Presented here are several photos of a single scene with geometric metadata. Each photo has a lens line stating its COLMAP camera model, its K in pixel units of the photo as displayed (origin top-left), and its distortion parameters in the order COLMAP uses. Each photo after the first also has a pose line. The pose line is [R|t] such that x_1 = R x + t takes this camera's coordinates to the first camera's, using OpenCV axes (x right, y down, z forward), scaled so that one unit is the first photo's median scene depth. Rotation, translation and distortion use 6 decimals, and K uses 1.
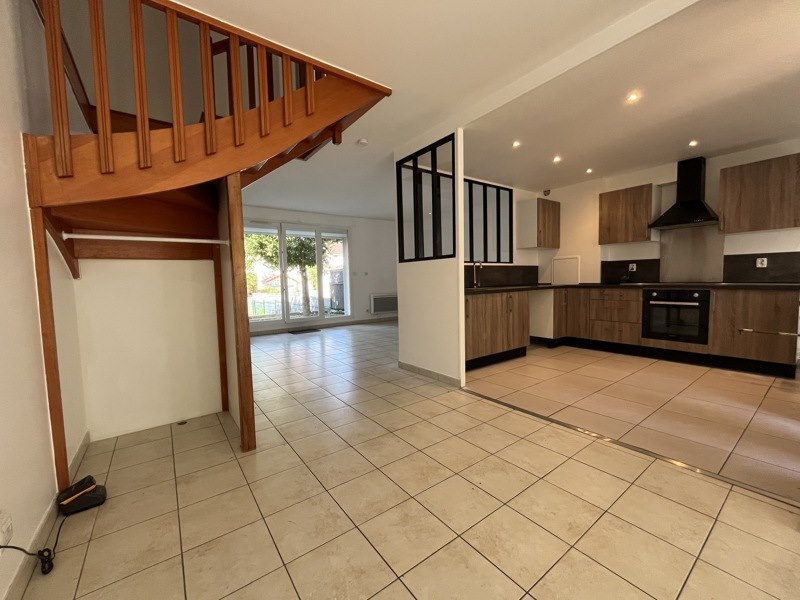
lens RADIAL K [[325.1, 0, 401.1], [0, 325.1, 300.3], [0, 0, 1]] dist [0.003317, 0.000127]
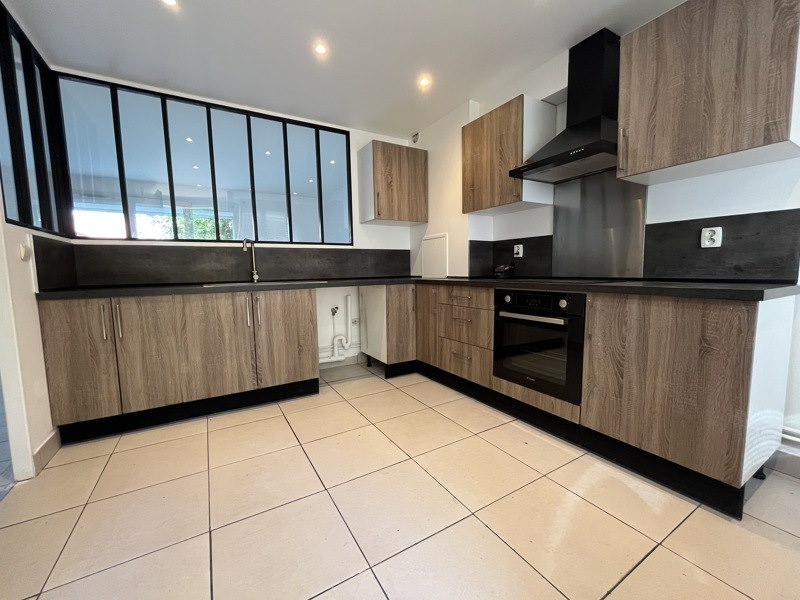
lens RADIAL K [[325.1, 0, 399.0], [0, 325.1, 300.0], [0, 0, 1]] dist [0.003317, 0.000127]
pose [[0.993359, 0.018539, -0.113551, 0.607597], [-0.015070, 0.999395, 0.031336, -0.028362], [0.114063, -0.029417, 0.993038, 0.409600]]
